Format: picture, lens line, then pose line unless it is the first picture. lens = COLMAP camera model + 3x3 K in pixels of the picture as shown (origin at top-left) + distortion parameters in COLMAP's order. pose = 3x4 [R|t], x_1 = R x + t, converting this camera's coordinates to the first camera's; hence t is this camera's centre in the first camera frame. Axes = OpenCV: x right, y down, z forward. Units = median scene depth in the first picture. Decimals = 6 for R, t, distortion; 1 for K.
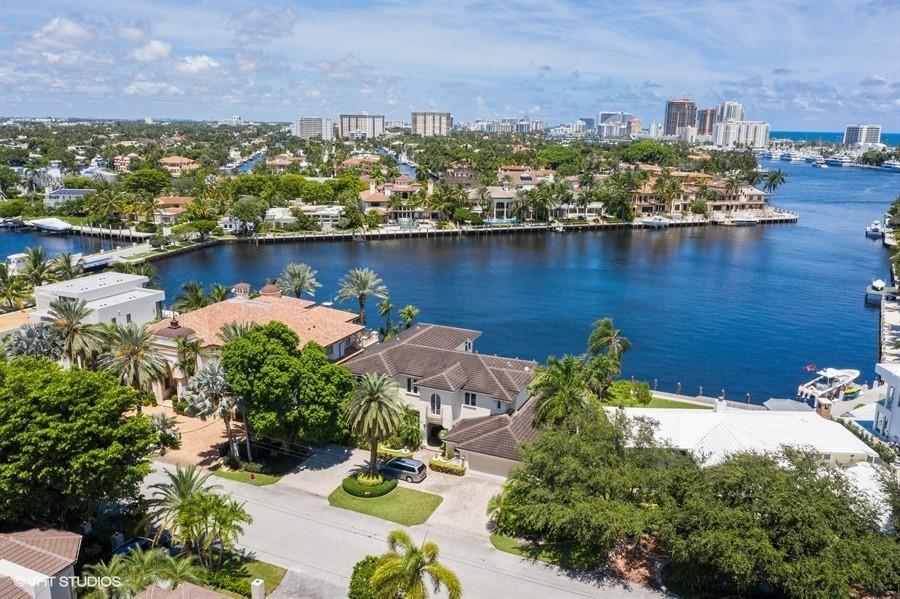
lens RADIAL K [[739.8, 0, 455.4], [0, 739.8, 205.8], [0, 0, 1]] dist [-0.000977, -0.001699]
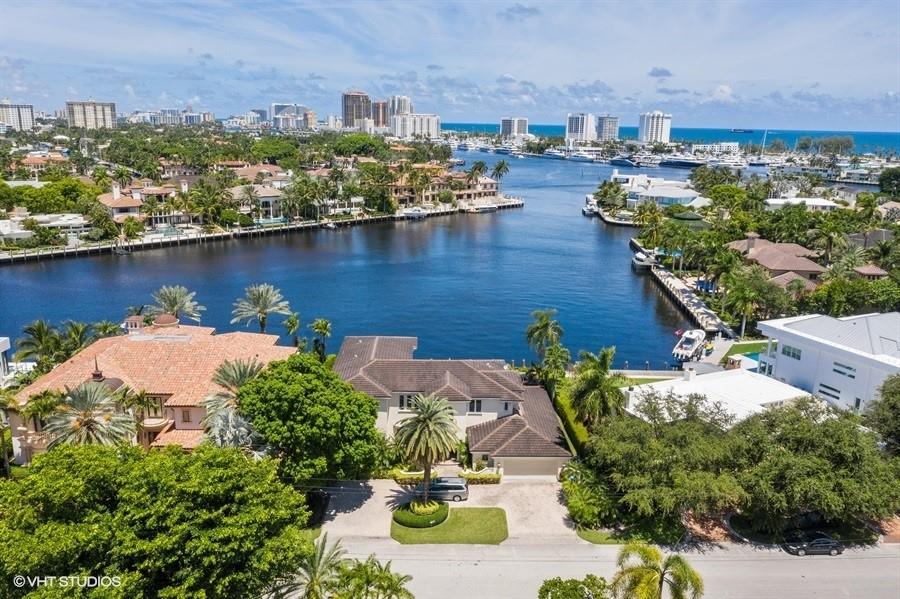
lens RADIAL K [[739.8, 0, 455.4], [0, 739.8, 205.8], [0, 0, 1]] dist [-0.000977, -0.001699]
pose [[0.898816, -0.049306, 0.435543, -0.123492], [0.044174, 0.998784, 0.021908, -0.008111], [-0.436094, -0.000452, 0.899901, 0.036801]]
